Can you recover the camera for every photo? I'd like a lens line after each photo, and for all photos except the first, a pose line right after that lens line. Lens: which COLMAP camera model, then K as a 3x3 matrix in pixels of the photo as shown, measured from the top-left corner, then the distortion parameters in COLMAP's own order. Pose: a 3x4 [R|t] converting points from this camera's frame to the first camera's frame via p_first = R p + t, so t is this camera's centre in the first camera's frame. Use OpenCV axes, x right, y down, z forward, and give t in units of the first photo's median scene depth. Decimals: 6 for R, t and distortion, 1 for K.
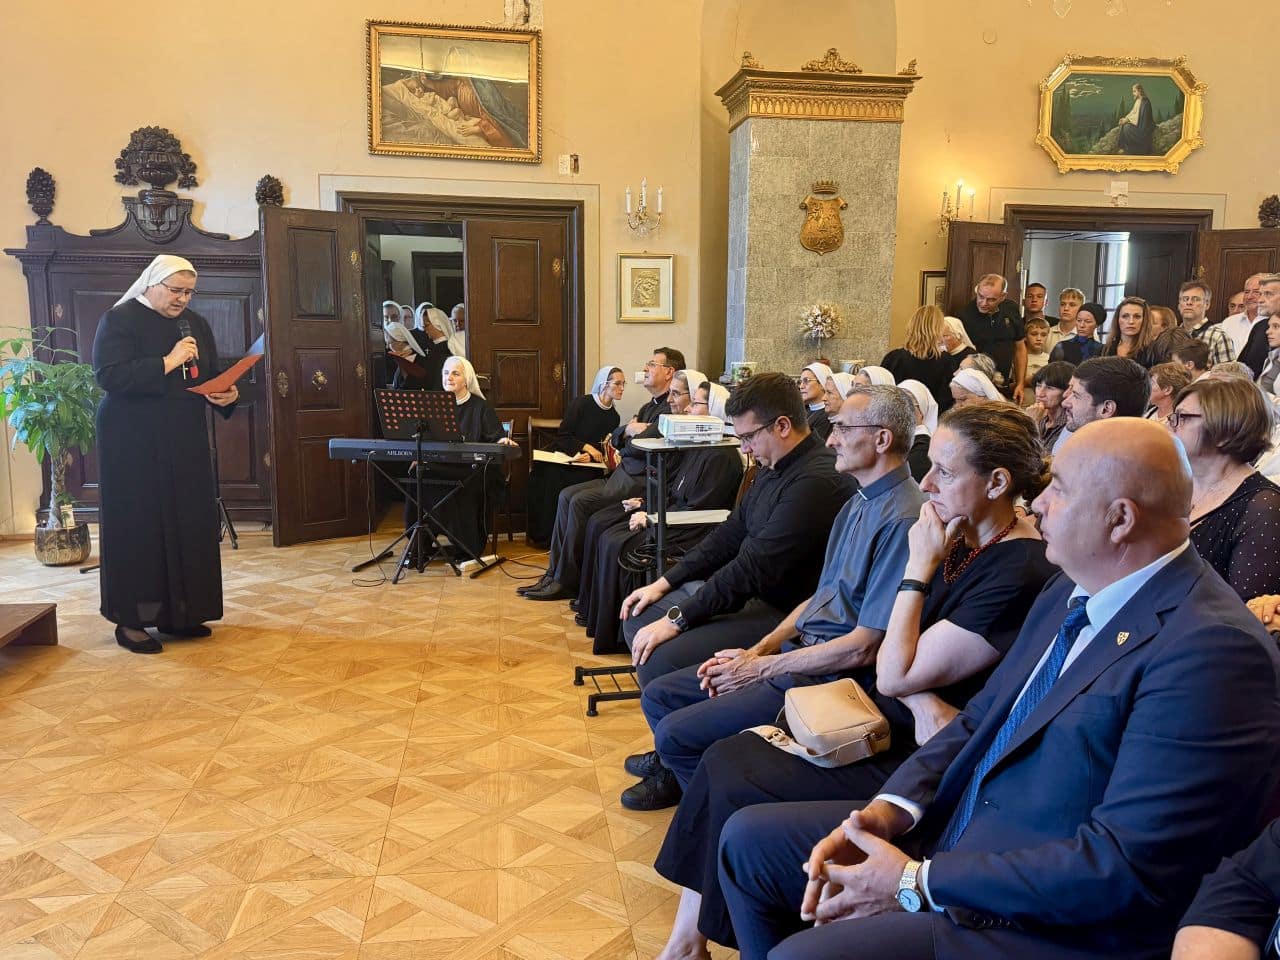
lens RADIAL K [[1033.6, 0, 641.5], [0, 1033.6, 491.6], [0, 0, 1]] dist [0.006392, -0.013068]
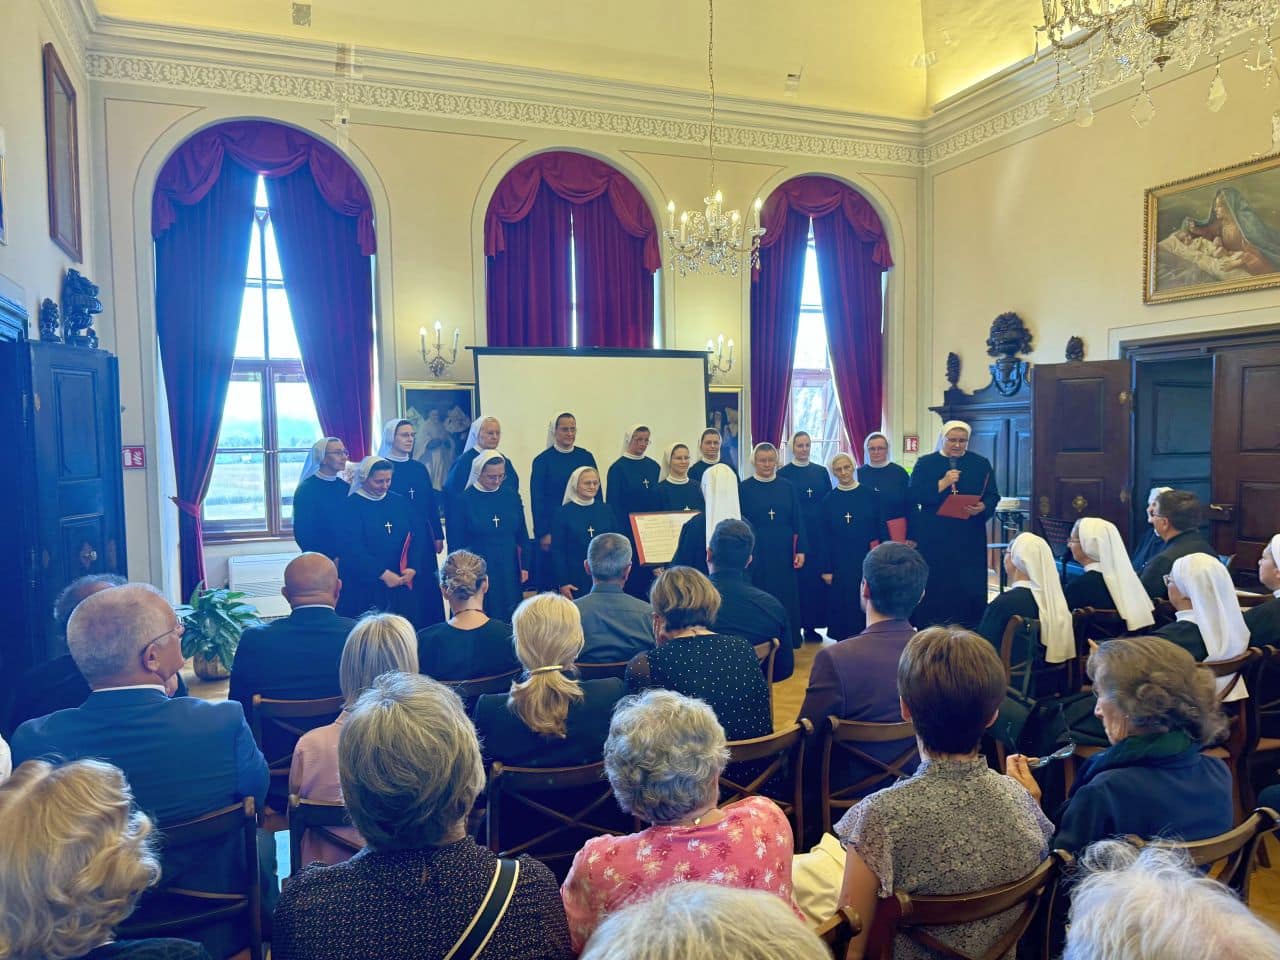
lens RADIAL K [[933.9, 0, 638.8], [0, 933.9, 484.2], [0, 0, 1]] dist [0.002557, 0.000515]
pose [[0.210531, 0.034769, -0.976969, 0.634638], [-0.142492, 0.989786, 0.004519, -0.064249], [0.967147, 0.138259, 0.213335, 0.293675]]
